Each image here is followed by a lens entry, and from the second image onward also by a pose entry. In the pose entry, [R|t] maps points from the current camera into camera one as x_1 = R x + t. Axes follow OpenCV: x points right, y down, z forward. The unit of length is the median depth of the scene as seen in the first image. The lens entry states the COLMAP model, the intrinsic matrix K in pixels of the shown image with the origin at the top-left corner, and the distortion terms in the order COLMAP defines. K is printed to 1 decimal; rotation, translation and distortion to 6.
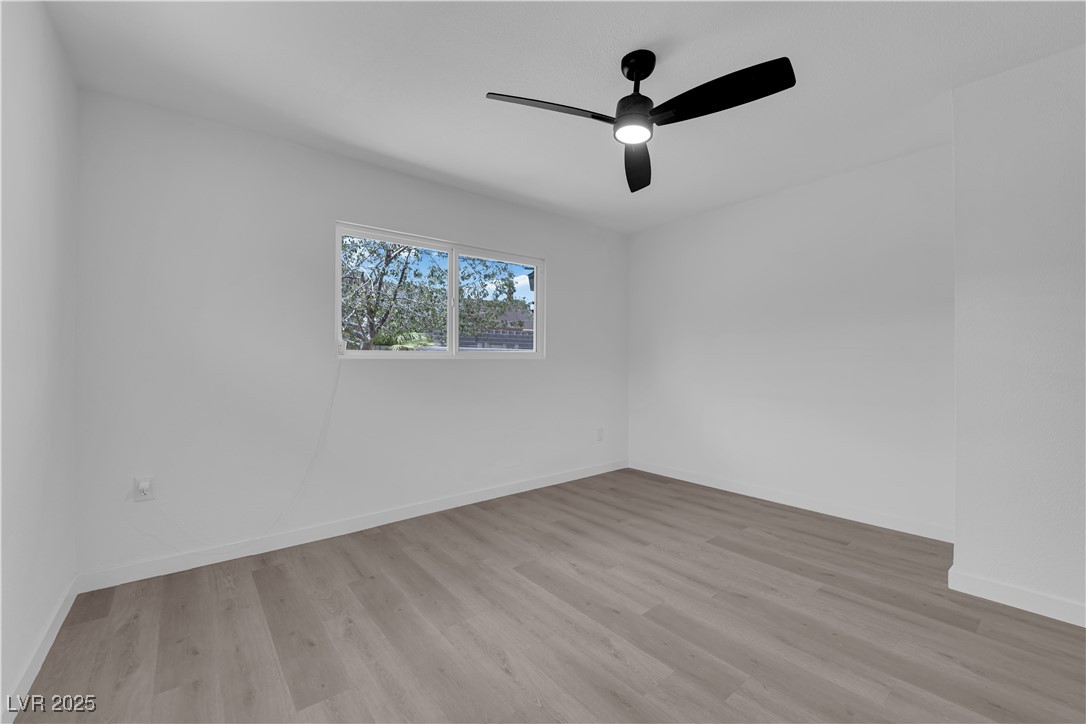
lens RADIAL K [[439.0, 0, 540.3], [0, 439.0, 361.1], [0, 0, 1]] dist [-0.006874, -0.001151]
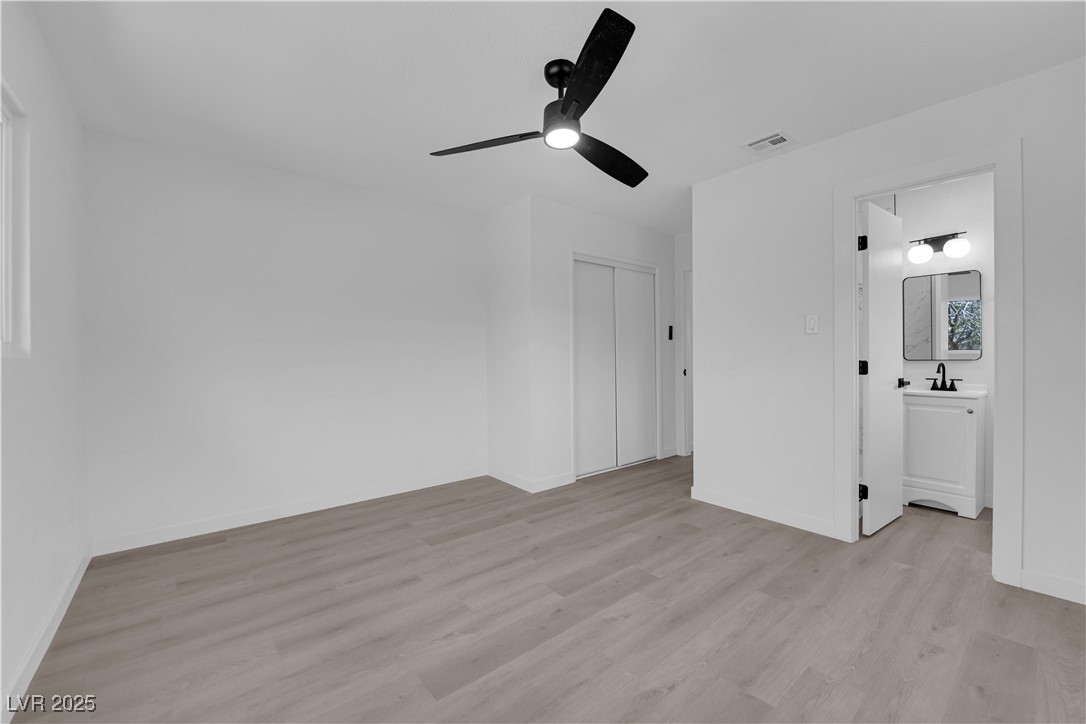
lens RADIAL K [[439.0, 0, 540.8], [0, 439.0, 358.6], [0, 0, 1]] dist [-0.006874, -0.001151]
pose [[-0.014564, -0.001909, 0.999892, -0.734018], [0.005152, 0.999985, 0.001984, -0.008677], [-0.999881, 0.005180, -0.014554, 0.929723]]
